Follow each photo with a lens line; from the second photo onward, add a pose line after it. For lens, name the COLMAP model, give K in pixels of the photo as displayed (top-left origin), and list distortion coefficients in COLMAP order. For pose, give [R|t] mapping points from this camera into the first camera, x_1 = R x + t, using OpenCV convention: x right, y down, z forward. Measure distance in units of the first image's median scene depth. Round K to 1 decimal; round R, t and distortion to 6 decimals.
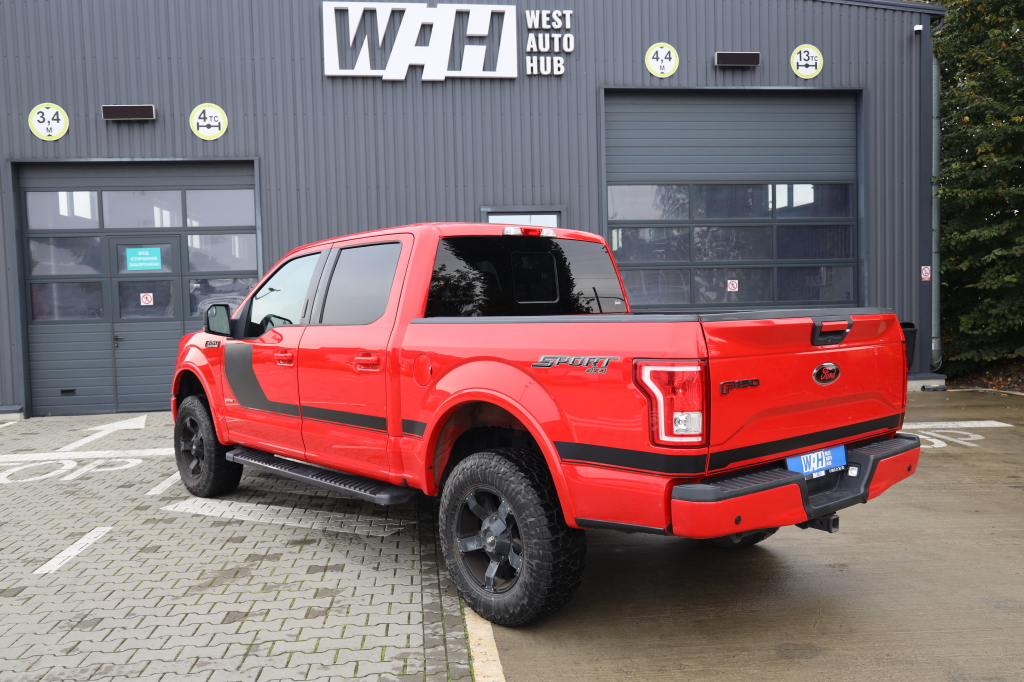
lens RADIAL K [[874.9, 0, 515.5], [0, 874.9, 337.7], [0, 0, 1]] dist [-0.019093, 0.052804]
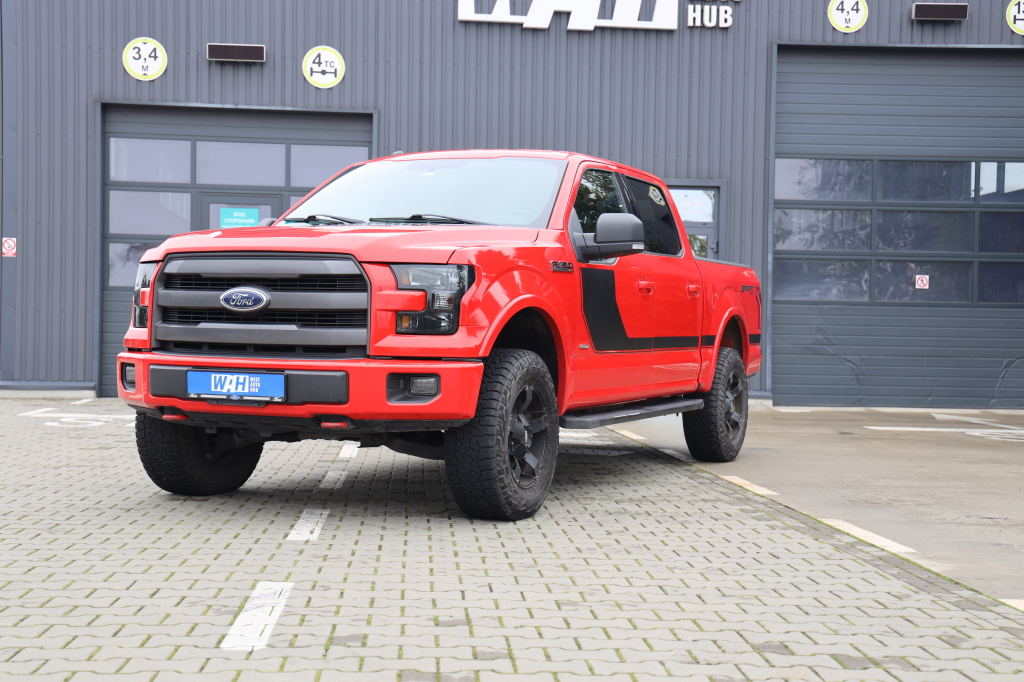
lens RADIAL K [[1471.9, 0, 502.8], [0, 1471.9, 324.7], [0, 0, 1]] dist [0.187659, 0.000000]
pose [[0.998967, 0.042780, -0.015294, -0.137471], [-0.043499, 0.997787, -0.050291, 0.075046], [0.013108, 0.050905, 0.998617, -0.459068]]
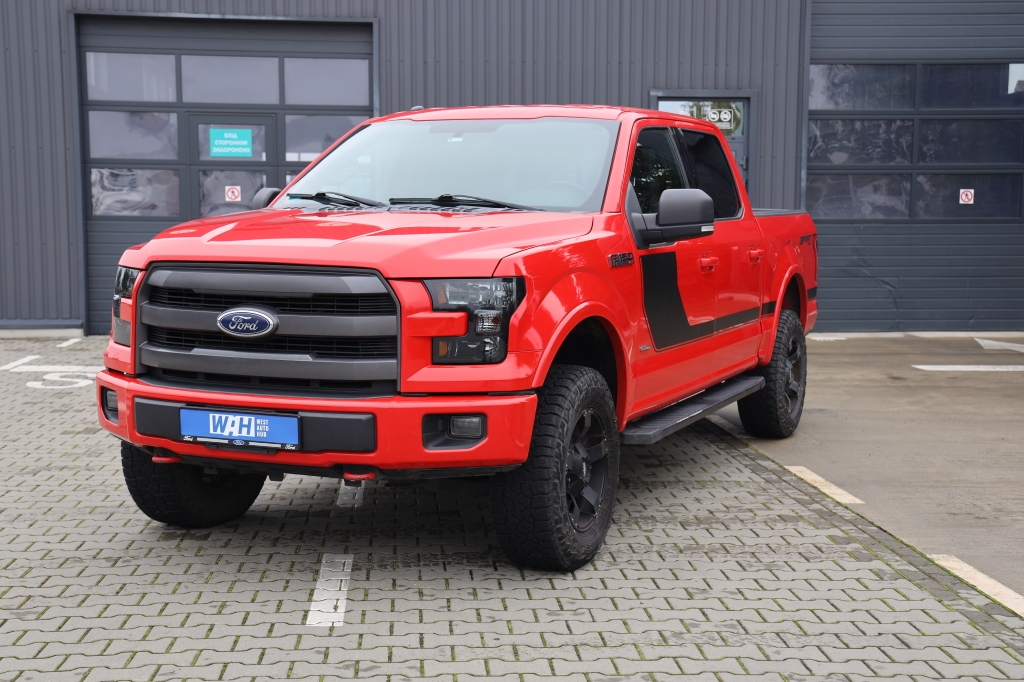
lens RADIAL K [[1471.9, 0, 505.0], [0, 1471.9, 338.7], [0, 0, 1]] dist [0.187659, 0.000000]
pose [[0.999514, 0.030374, -0.007033, -0.159307], [-0.030075, 0.998774, 0.039314, 0.027979], [0.008218, -0.039083, 0.999202, -0.365786]]
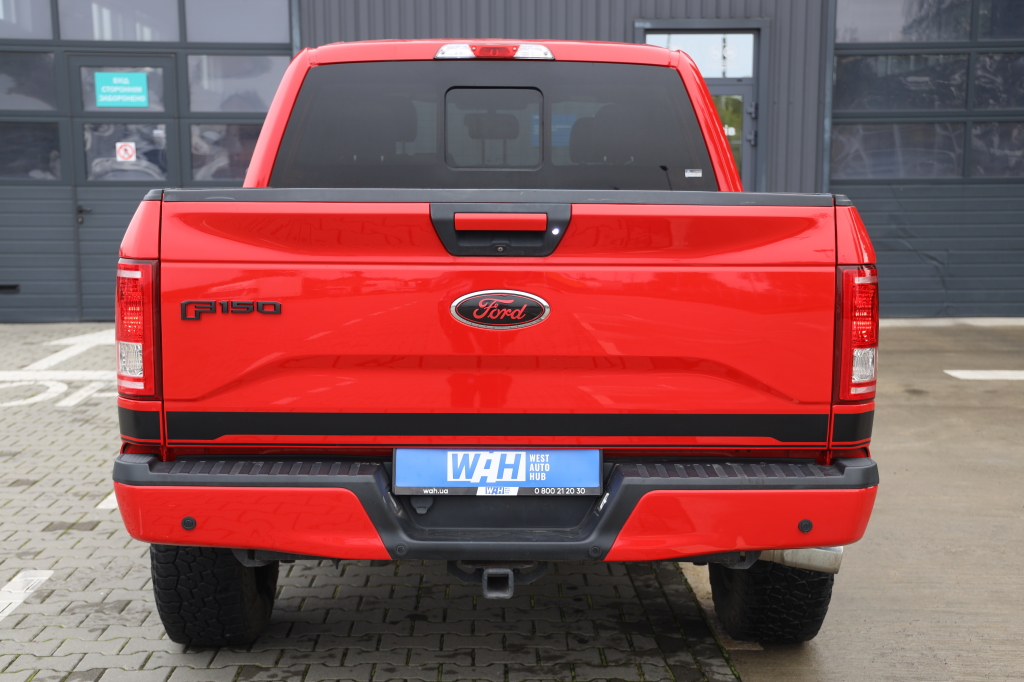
lens RADIAL K [[1471.9, 0, 510.0], [0, 1471.9, 346.3], [0, 0, 1]] dist [0.187659, 0.000000]
pose [[0.996751, 0.032854, -0.073533, -0.044193], [-0.027207, 0.996696, 0.076527, 0.008167], [0.075804, -0.074278, 0.994352, -0.115470]]
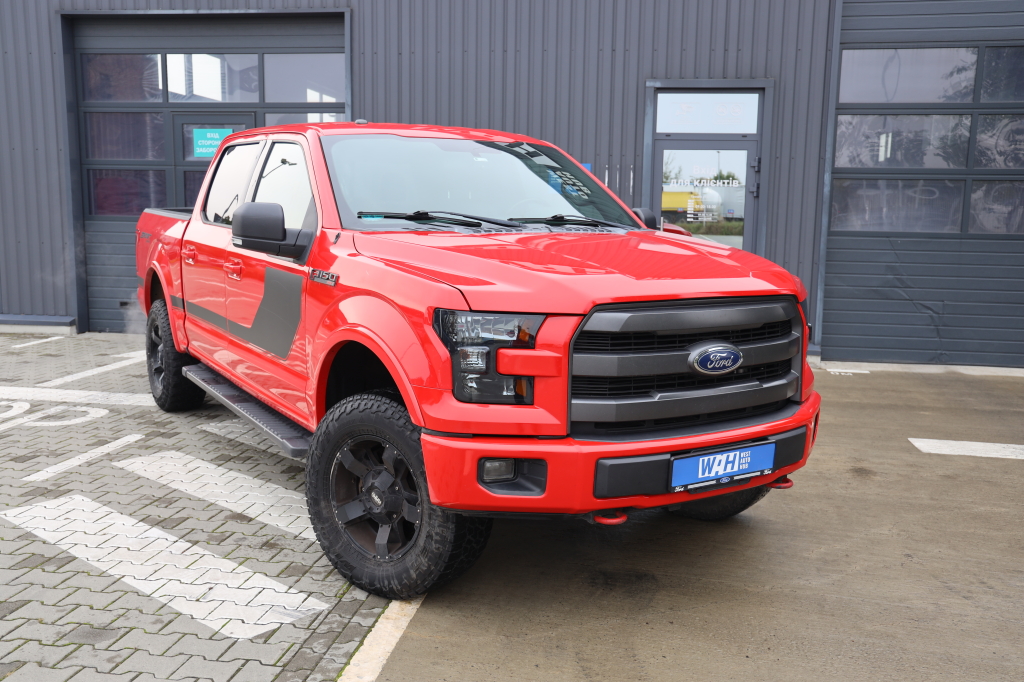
lens RADIAL K [[929.6, 0, 521.5], [0, 929.6, 341.9], [0, 0, 1]] dist [0.034018, 0.000000]
pose [[0.964444, 0.077518, -0.252663, 0.070671], [-0.054328, 0.993751, 0.097509, -0.009048], [0.258642, -0.080315, 0.962628, 0.244137]]
